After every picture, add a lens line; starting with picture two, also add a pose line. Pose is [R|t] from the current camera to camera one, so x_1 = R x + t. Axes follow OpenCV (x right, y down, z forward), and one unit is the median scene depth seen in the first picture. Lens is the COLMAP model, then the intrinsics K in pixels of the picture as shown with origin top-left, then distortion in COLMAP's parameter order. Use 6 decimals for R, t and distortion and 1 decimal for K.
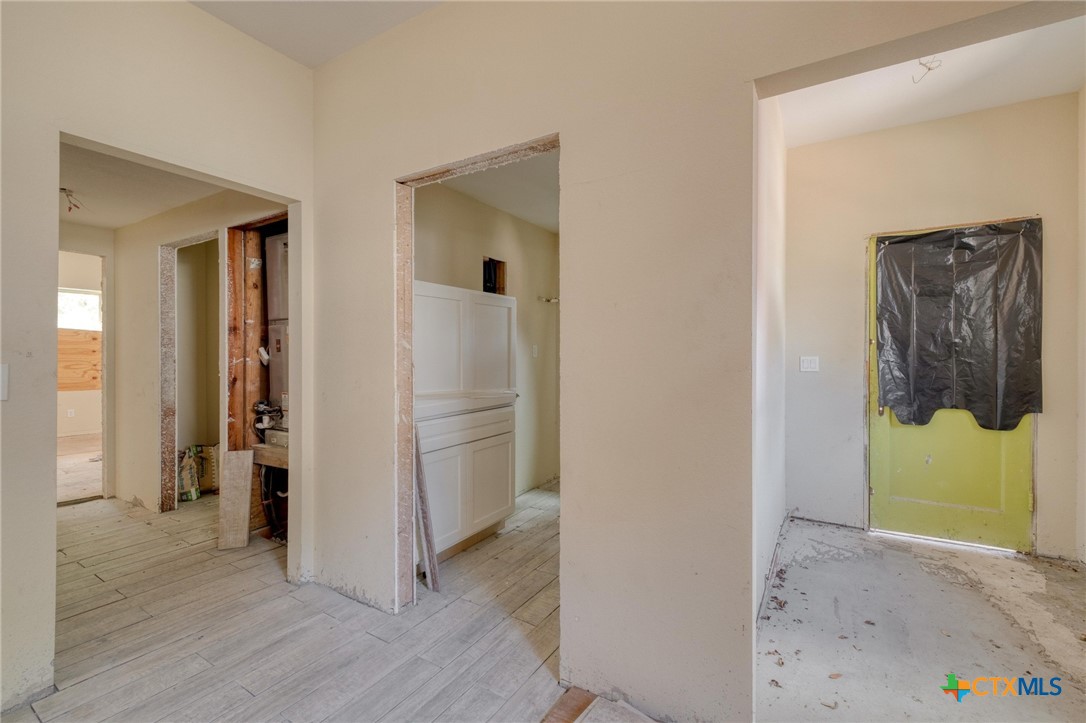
lens RADIAL K [[468.4, 0, 547.0], [0, 468.4, 365.5], [0, 0, 1]] dist [0.003739, -0.001437]
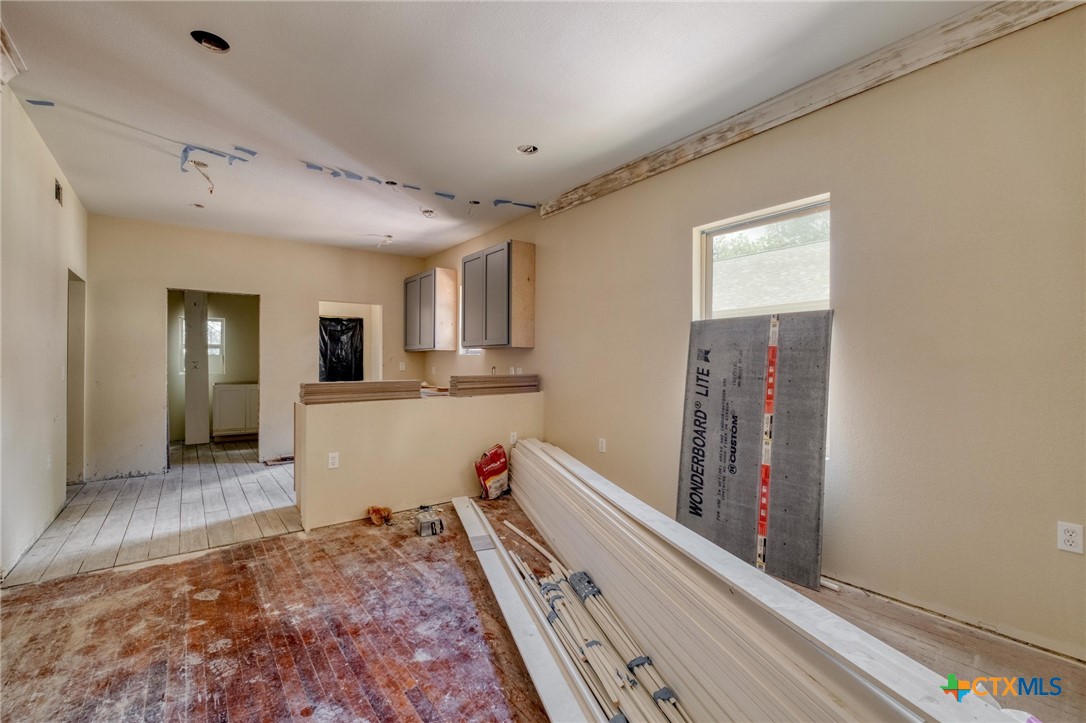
lens RADIAL K [[468.4, 0, 550.0], [0, 468.4, 357.5], [0, 0, 1]] dist [0.003739, -0.001437]
pose [[0.348475, 0.011942, 0.937242, -1.365311], [0.011332, 0.999792, -0.016952, 0.012826], [-0.937250, 0.016529, 0.348267, -1.190600]]
